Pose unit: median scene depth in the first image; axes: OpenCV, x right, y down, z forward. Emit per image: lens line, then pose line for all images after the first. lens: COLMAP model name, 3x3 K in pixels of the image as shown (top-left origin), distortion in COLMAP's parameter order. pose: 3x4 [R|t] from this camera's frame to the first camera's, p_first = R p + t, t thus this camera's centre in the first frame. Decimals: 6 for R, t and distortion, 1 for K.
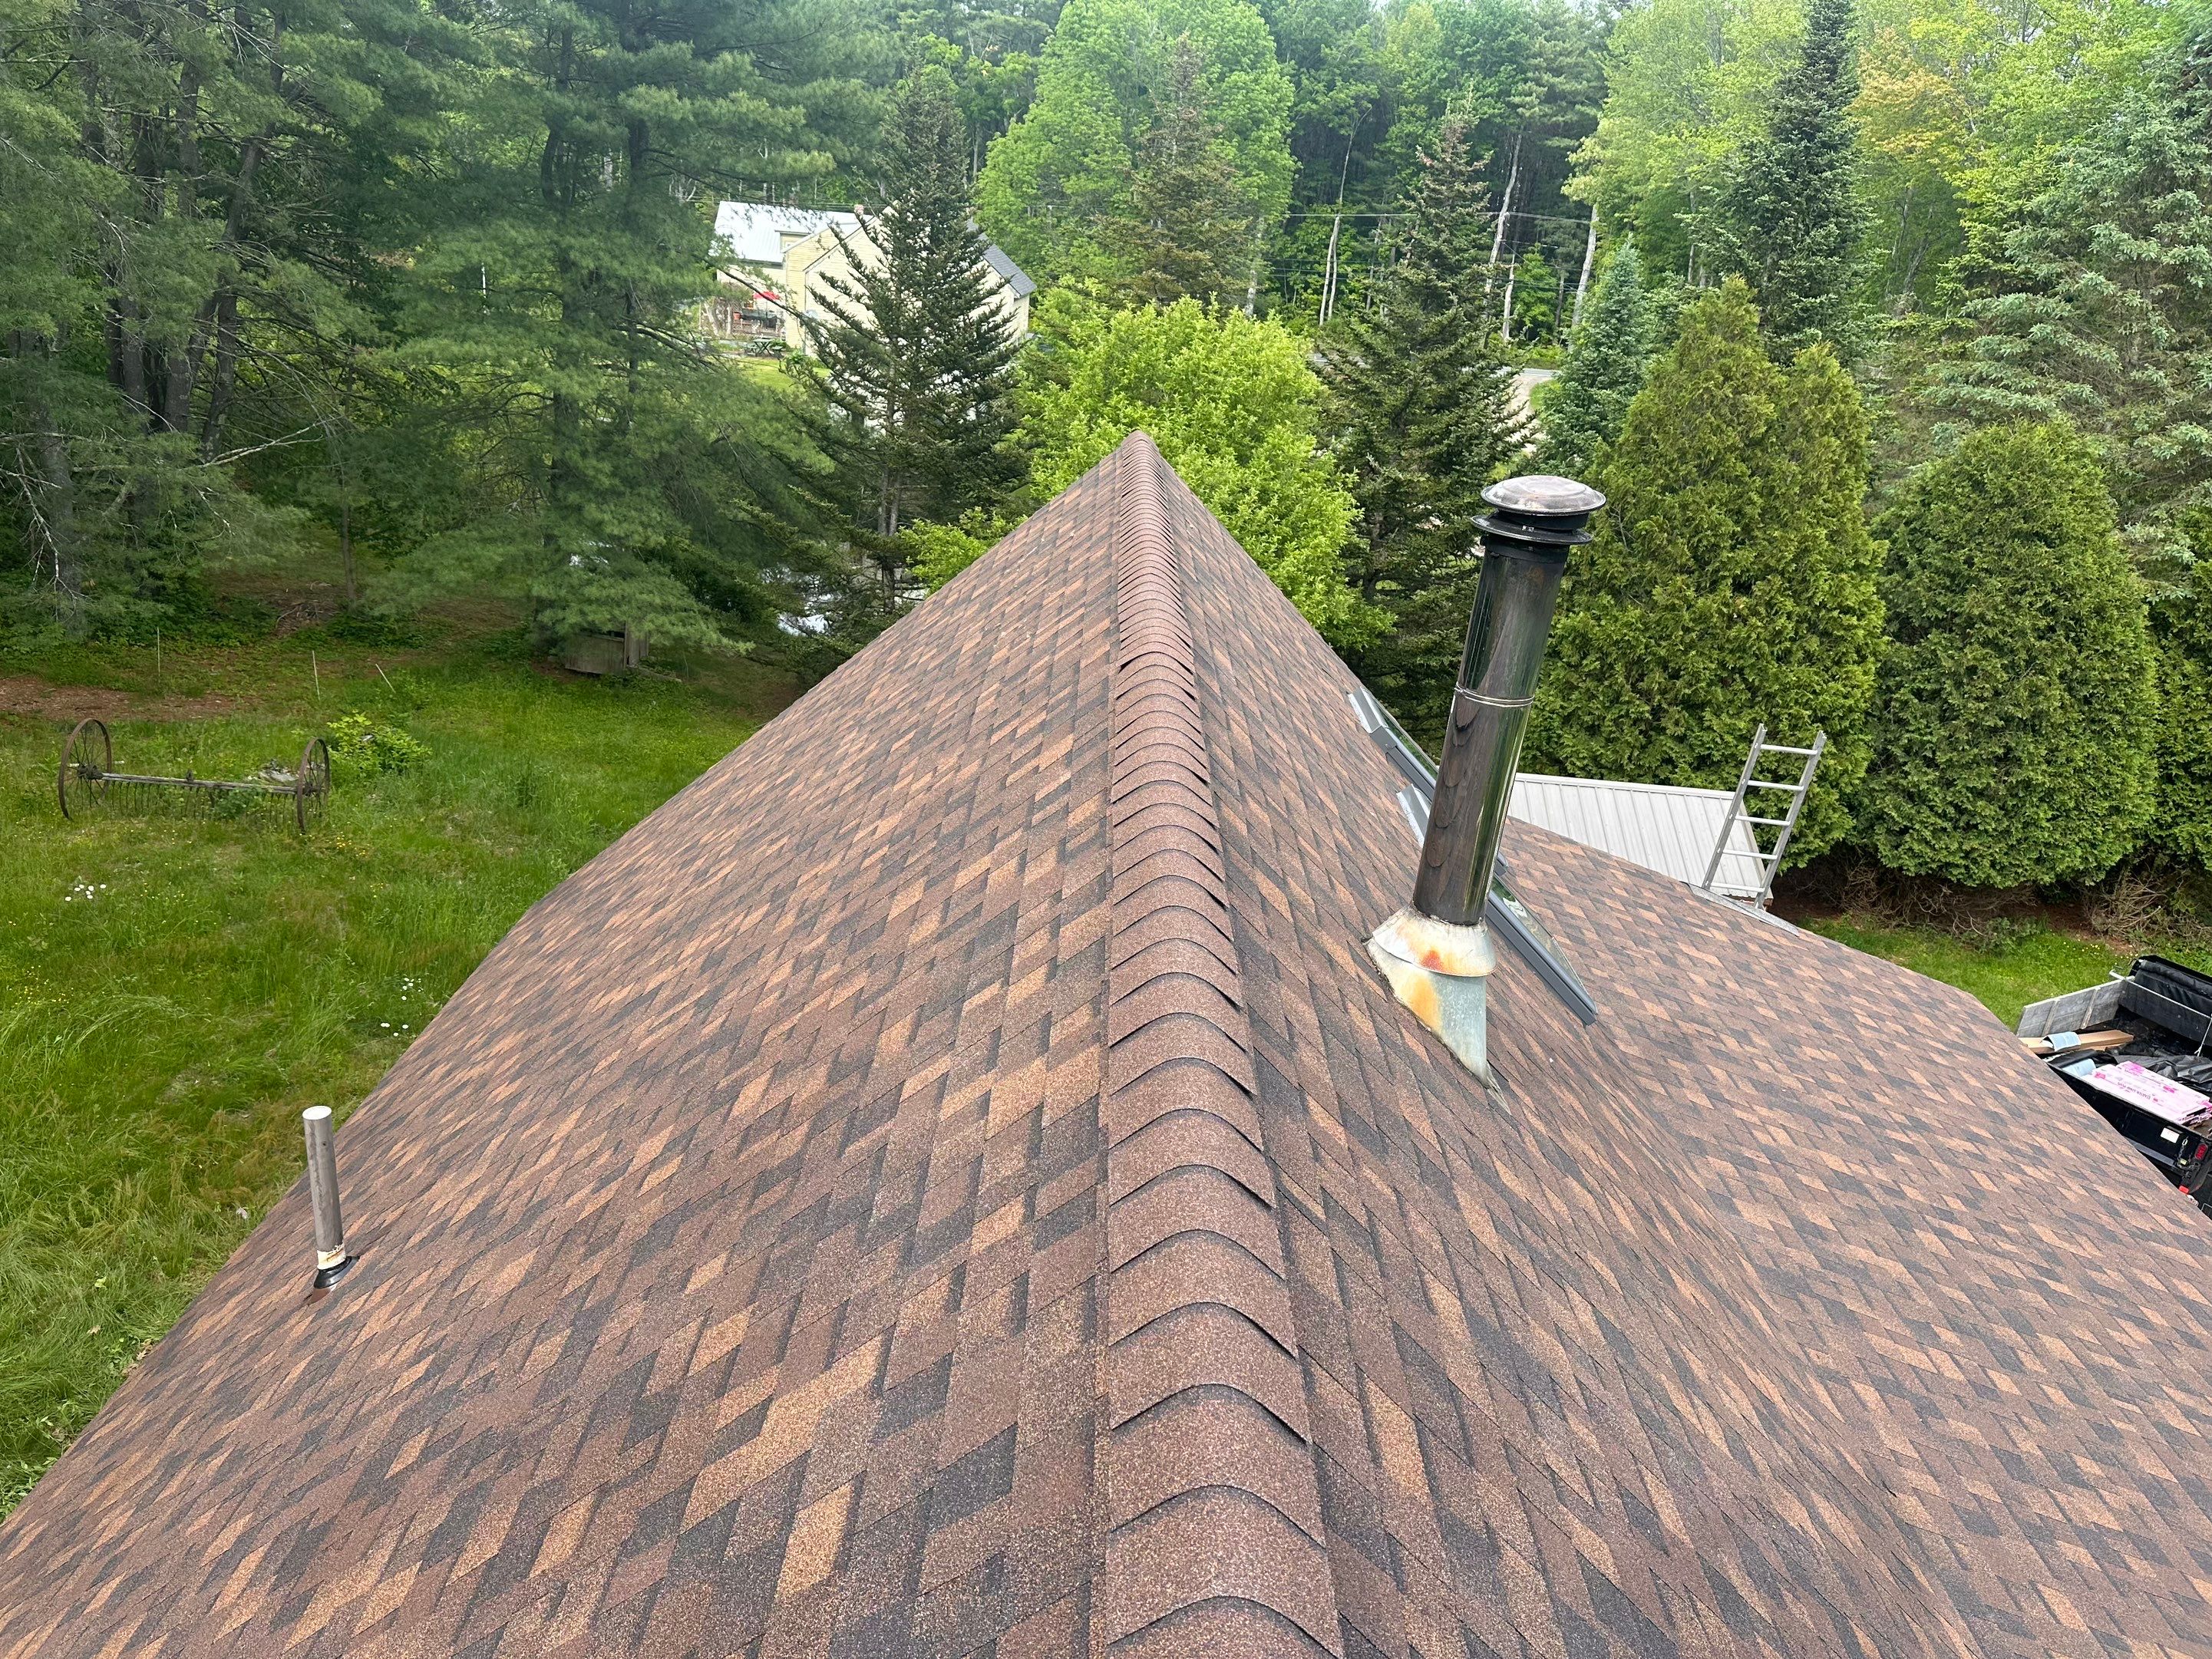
lens RADIAL K [[1574.5, 0, 1101.4], [0, 1574.5, 819.2], [0, 0, 1]] dist [-0.006326, 0.009921]
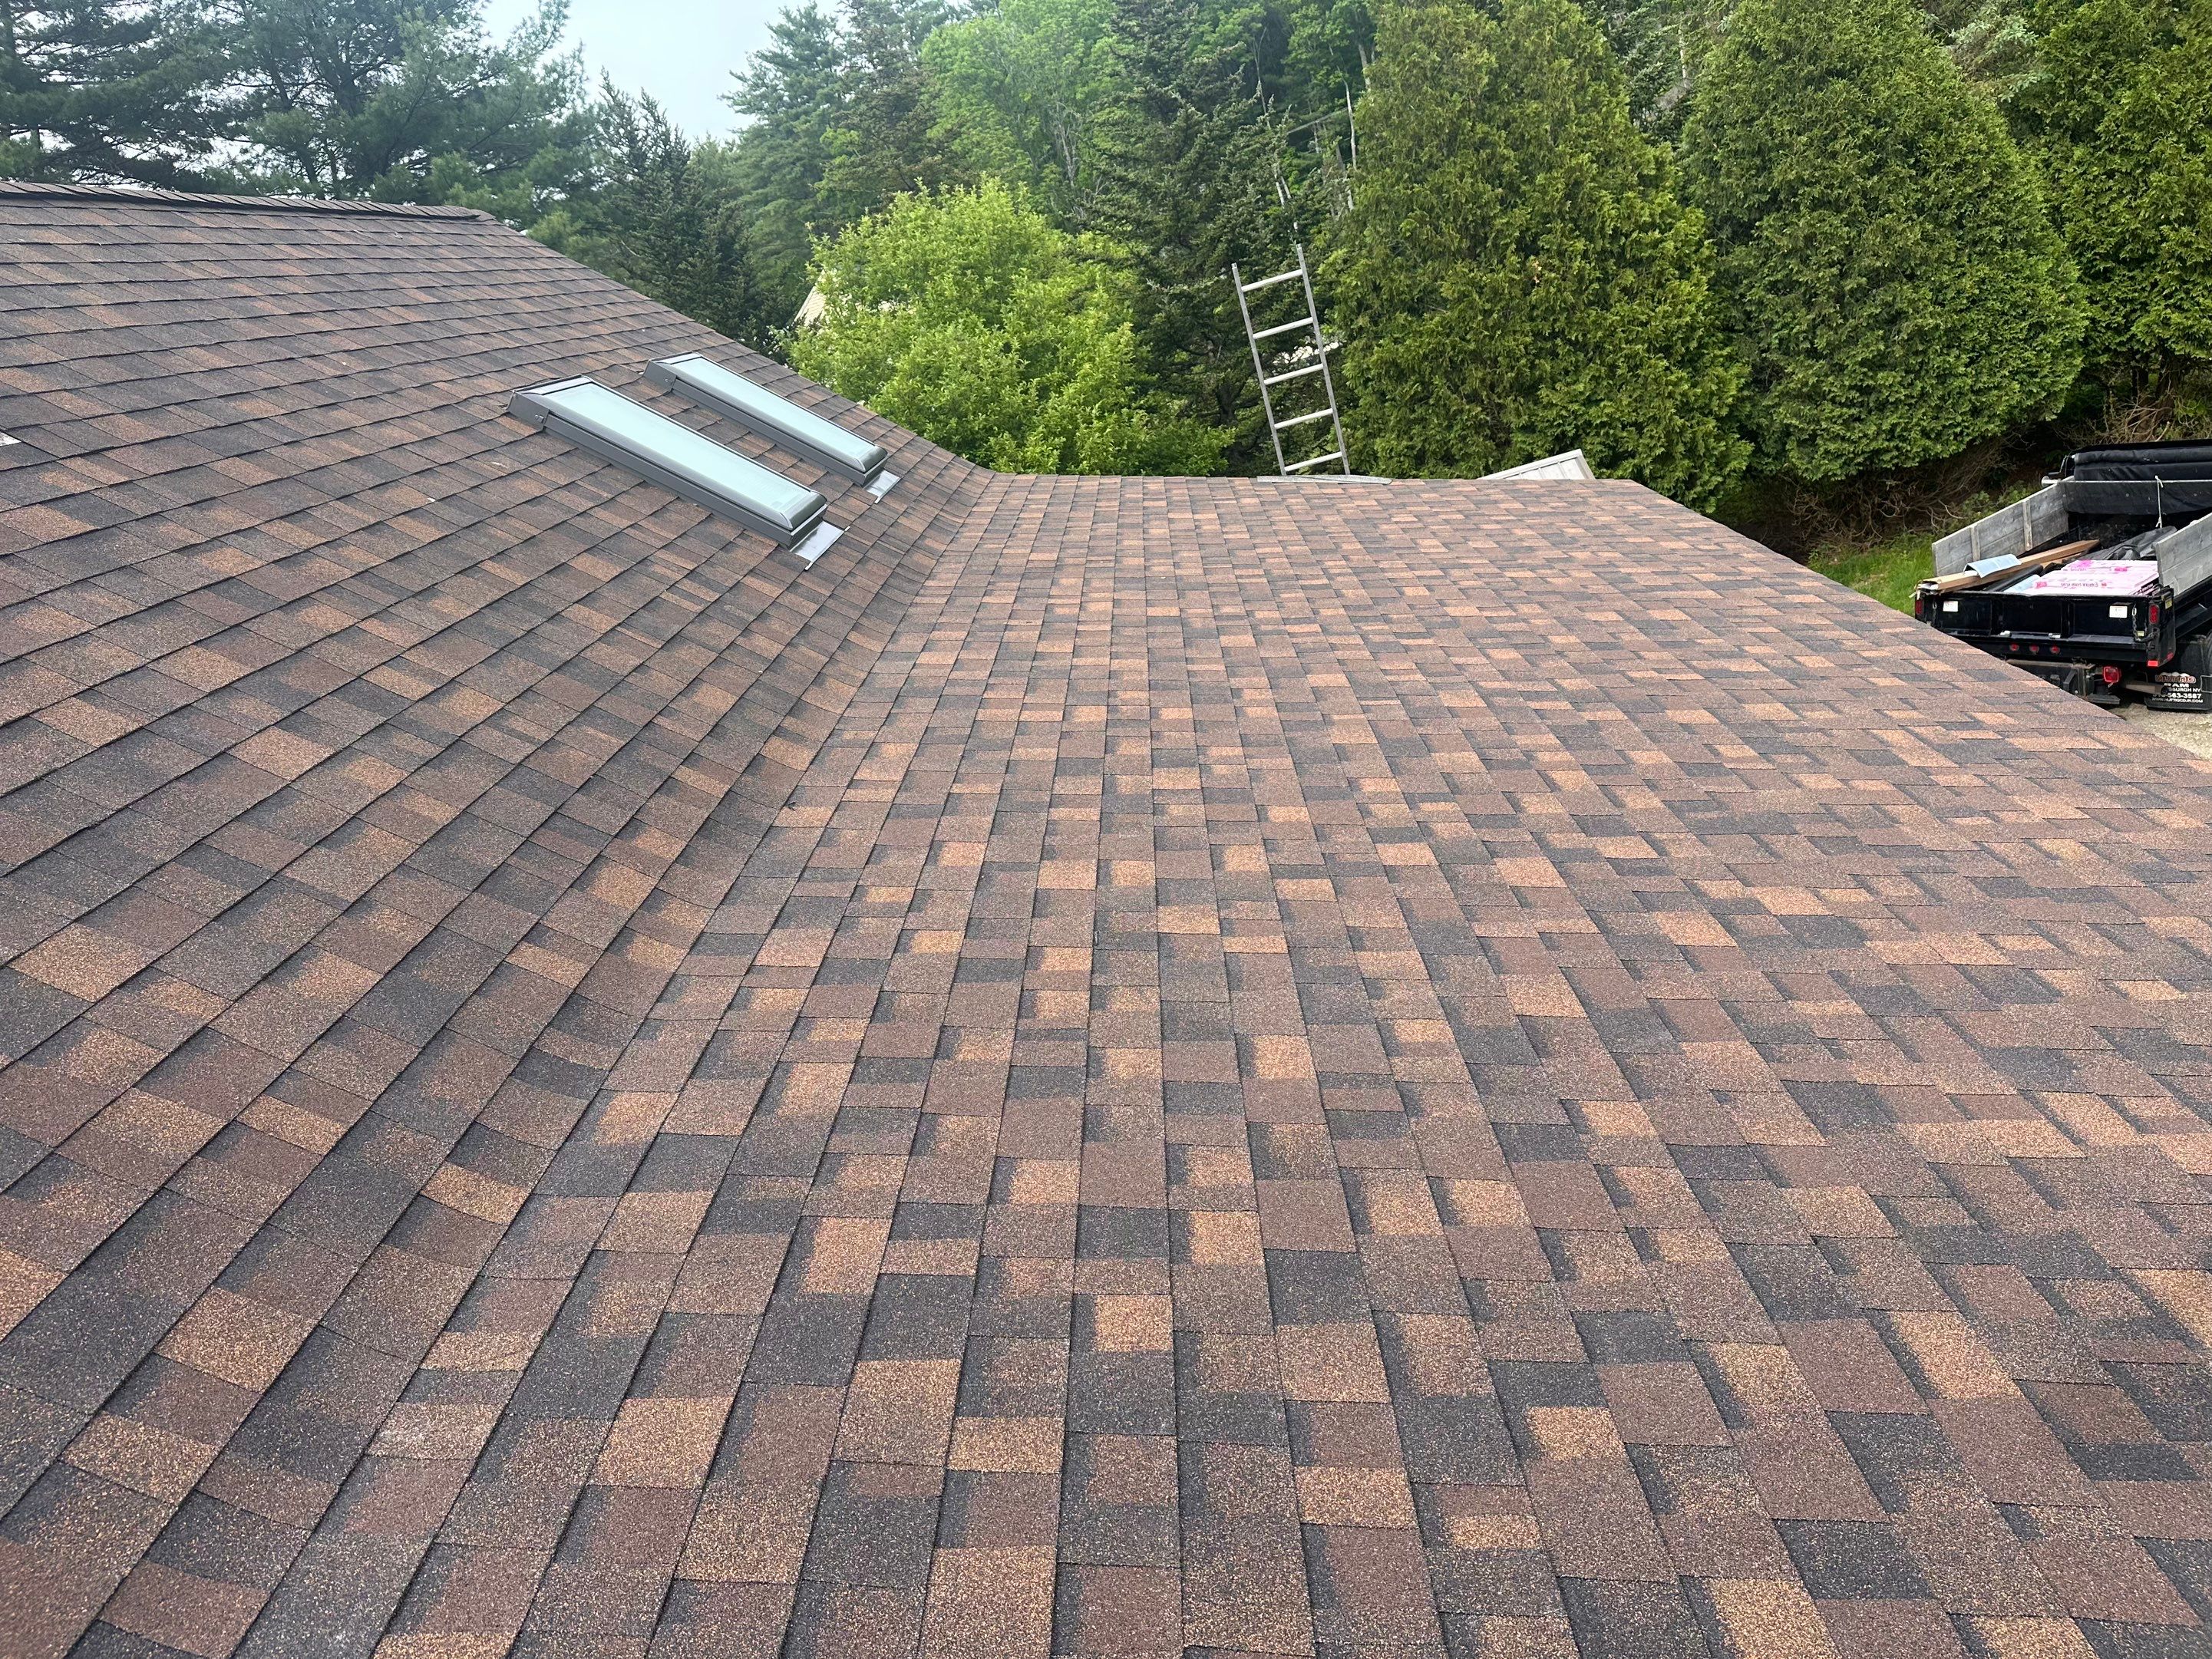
lens RADIAL K [[1574.5, 0, 1101.4], [0, 1574.5, 819.2], [0, 0, 1]] dist [-0.006326, 0.009921]
pose [[0.933433, -0.340685, -0.112409, 0.135923], [0.339222, 0.940145, -0.032493, 0.094237], [0.116751, -0.007802, 0.993131, 0.041996]]
